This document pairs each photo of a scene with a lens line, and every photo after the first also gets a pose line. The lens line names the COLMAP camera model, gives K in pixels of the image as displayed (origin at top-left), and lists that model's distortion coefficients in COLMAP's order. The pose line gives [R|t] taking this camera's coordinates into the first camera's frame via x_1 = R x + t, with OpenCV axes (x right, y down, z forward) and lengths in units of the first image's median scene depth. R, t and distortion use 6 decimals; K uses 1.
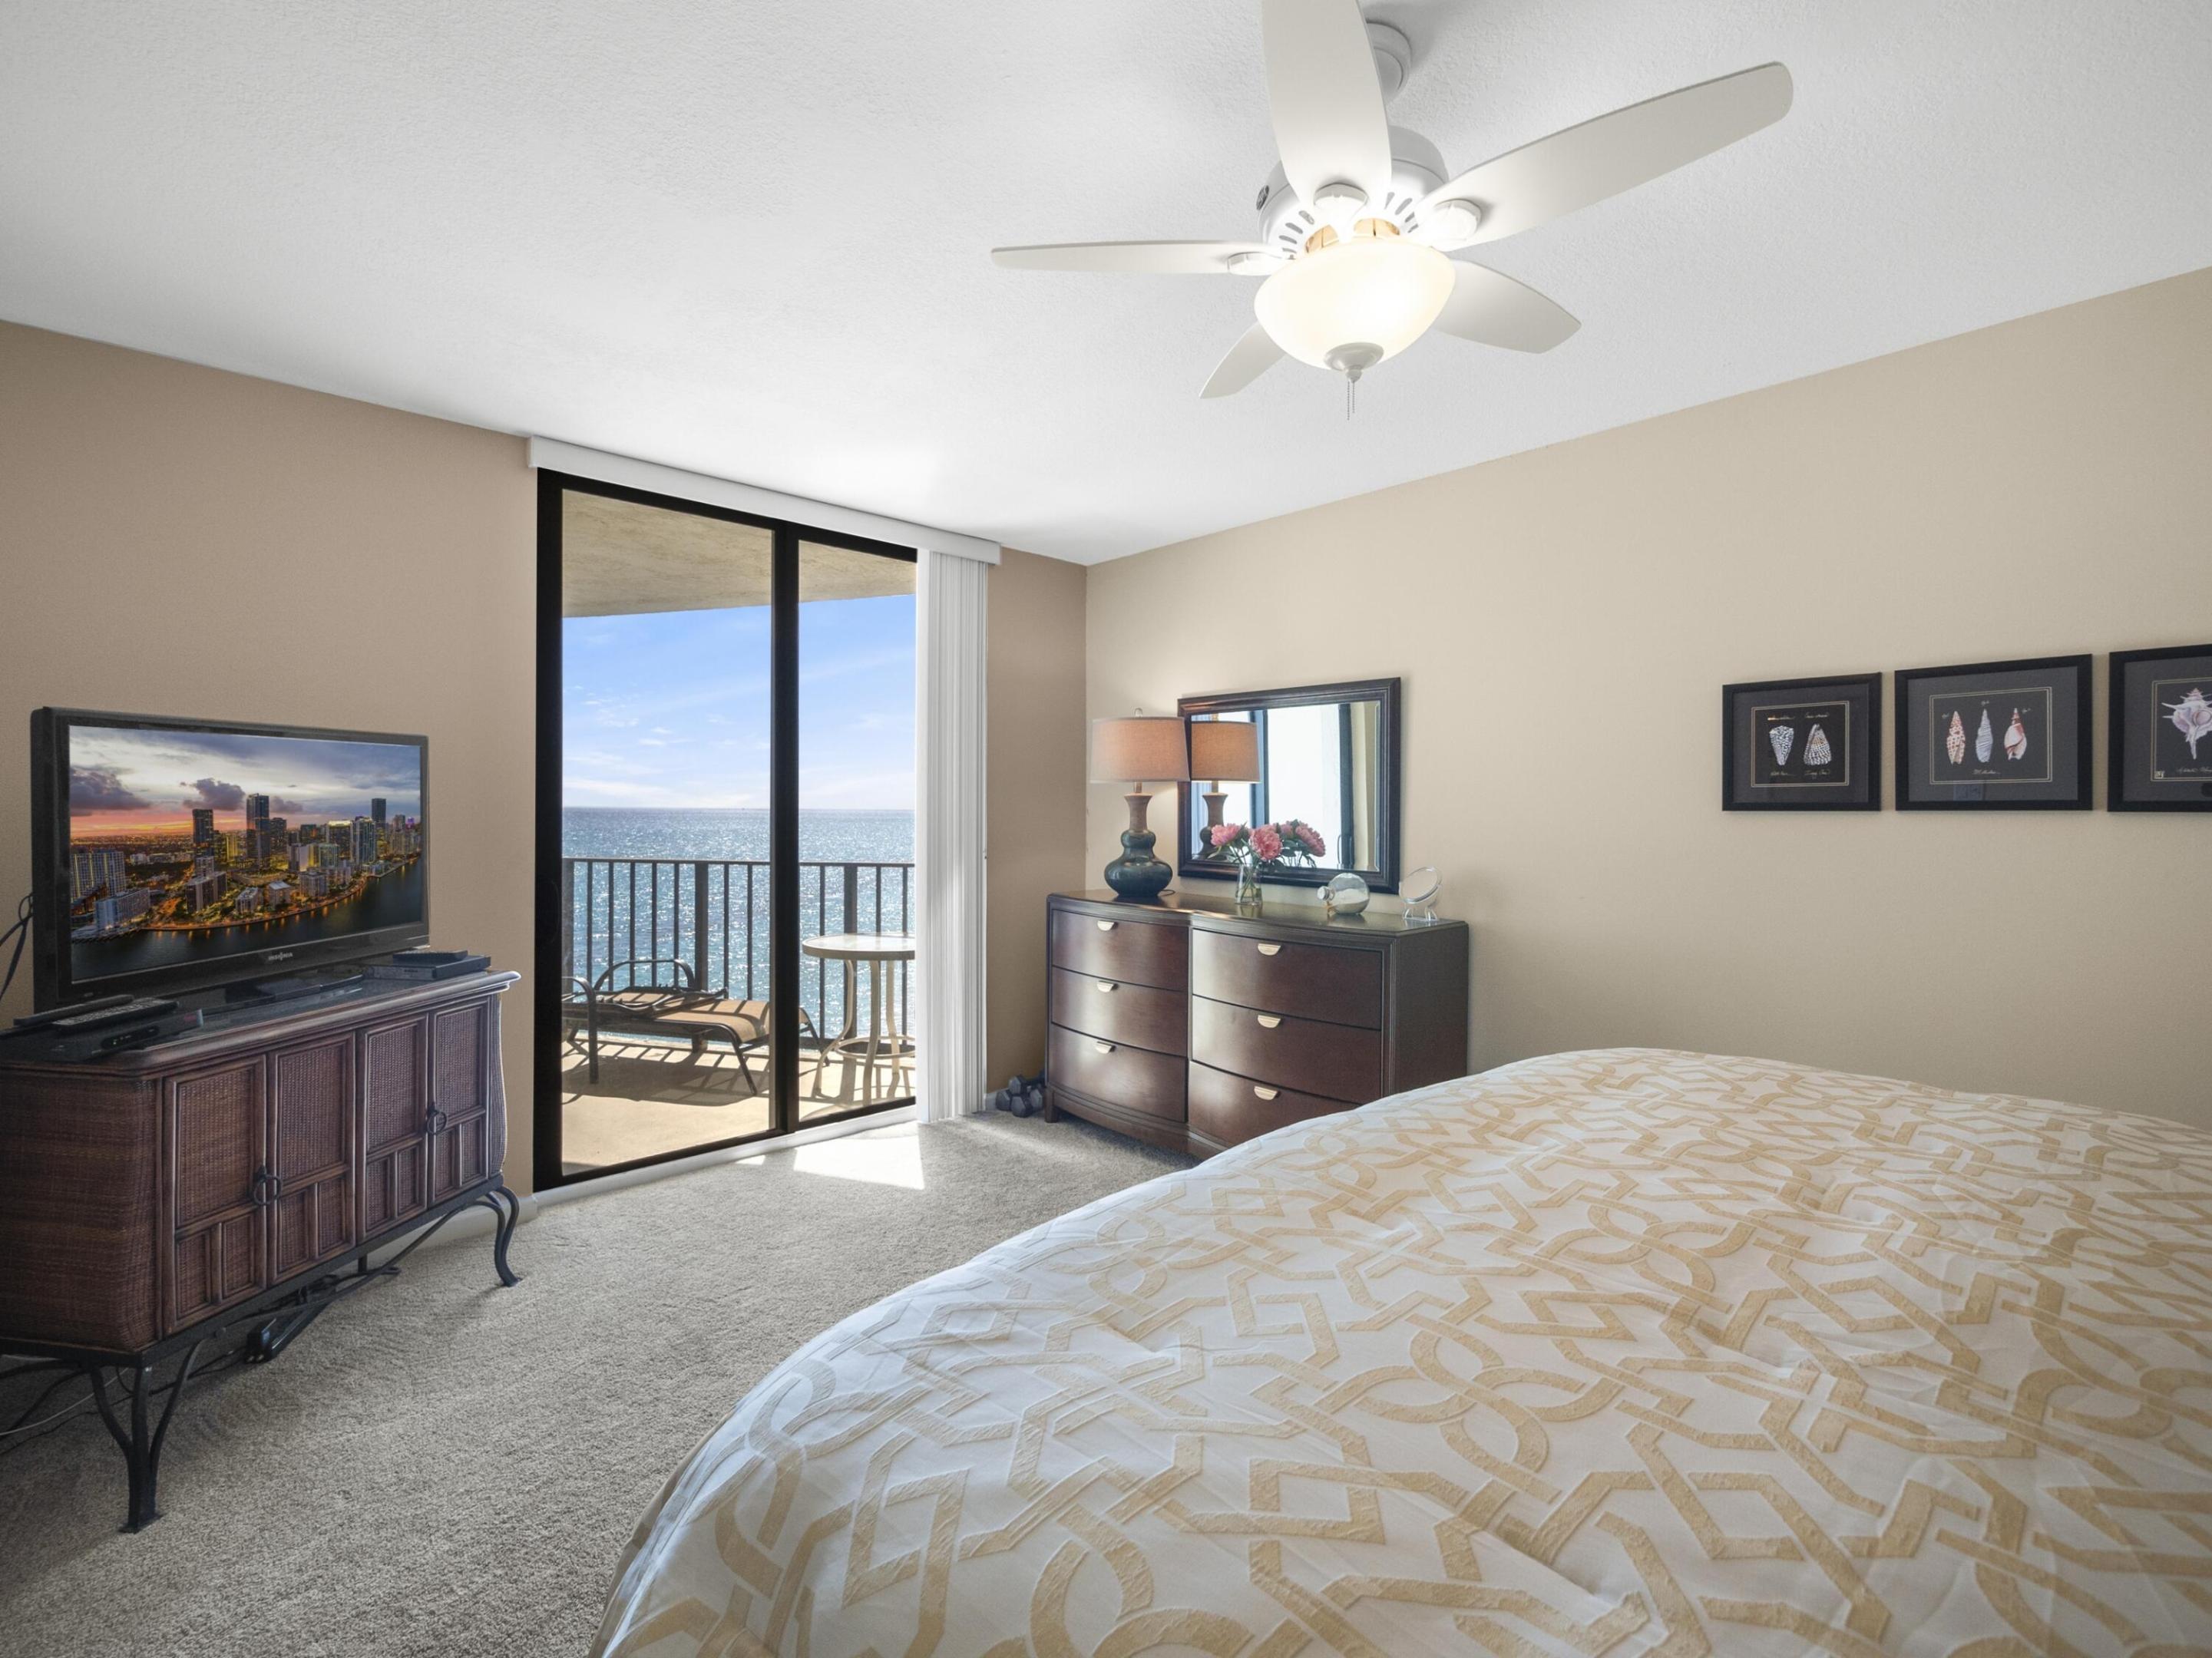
lens RADIAL K [[989.7, 0, 1106.0], [0, 989.7, 829.0], [0, 0, 1]] dist [0.000435, 0.000094]
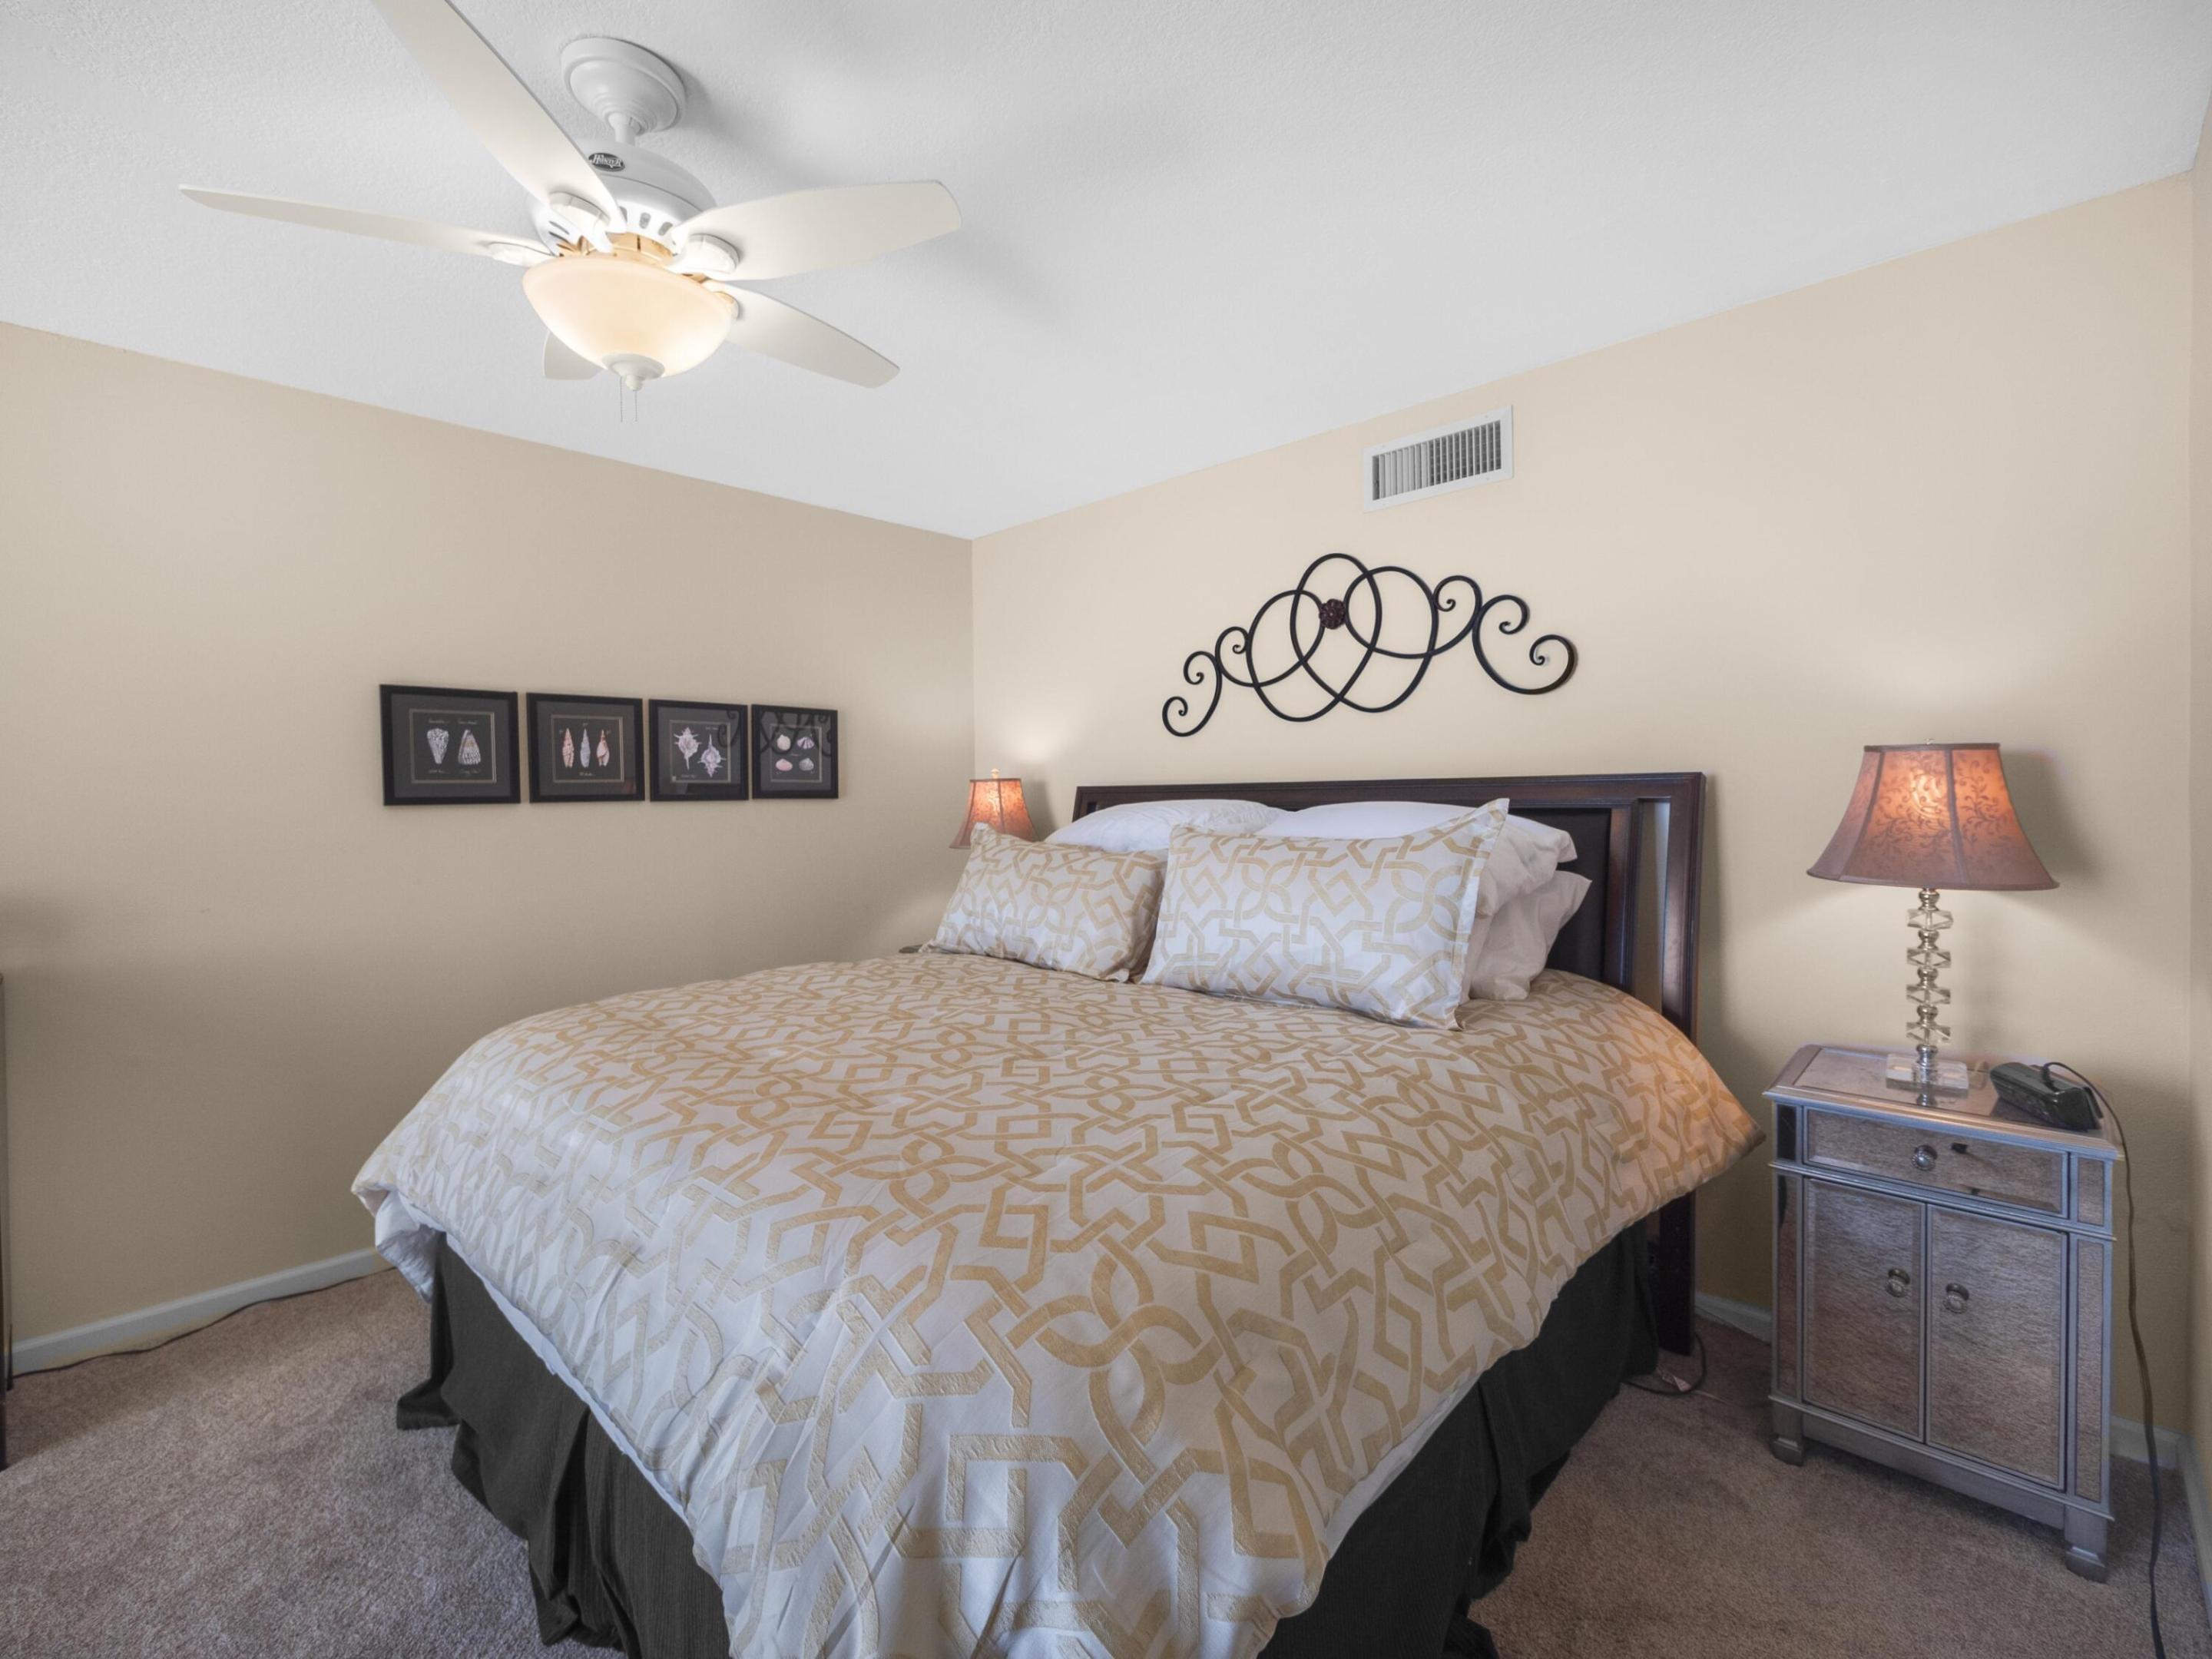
lens RADIAL K [[980.7, 0, 1106.0], [0, 980.7, 829.5], [0, 0, 1]] dist [-0.000322, -0.000027]
pose [[-0.094308, -0.035885, 0.994896, -0.493550], [0.034687, 0.998625, 0.039308, -0.008505], [-0.994939, 0.038217, -0.092933, 0.370739]]
